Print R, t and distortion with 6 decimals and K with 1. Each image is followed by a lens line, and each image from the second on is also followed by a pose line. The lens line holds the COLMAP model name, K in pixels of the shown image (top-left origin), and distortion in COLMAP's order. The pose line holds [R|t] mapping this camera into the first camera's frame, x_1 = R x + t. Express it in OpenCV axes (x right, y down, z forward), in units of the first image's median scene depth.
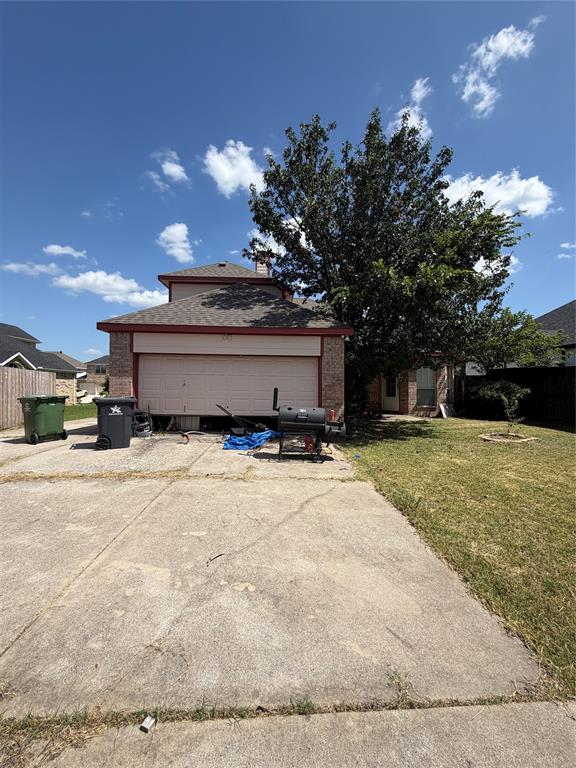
lens RADIAL K [[305.4, 0, 288.0], [0, 305.4, 384.0], [0, 0, 1]] dist [-0.000641, 0.000309]
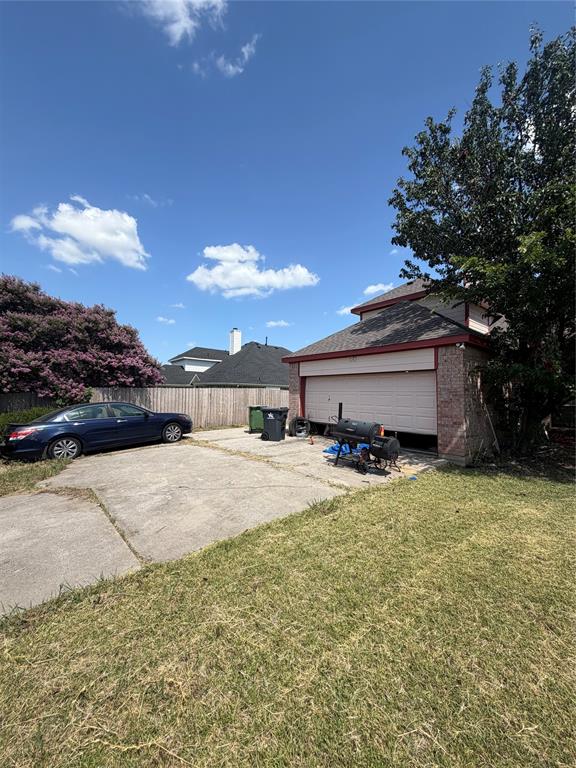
lens RADIAL K [[305.4, 0, 288.0], [0, 305.4, 384.0], [0, 0, 1]] dist [-0.000641, 0.000309]
pose [[0.612908, -0.034837, -0.789386, 0.688564], [-0.003041, 0.998916, -0.046445, -0.004112], [0.790149, 0.030867, 0.612137, 0.117303]]
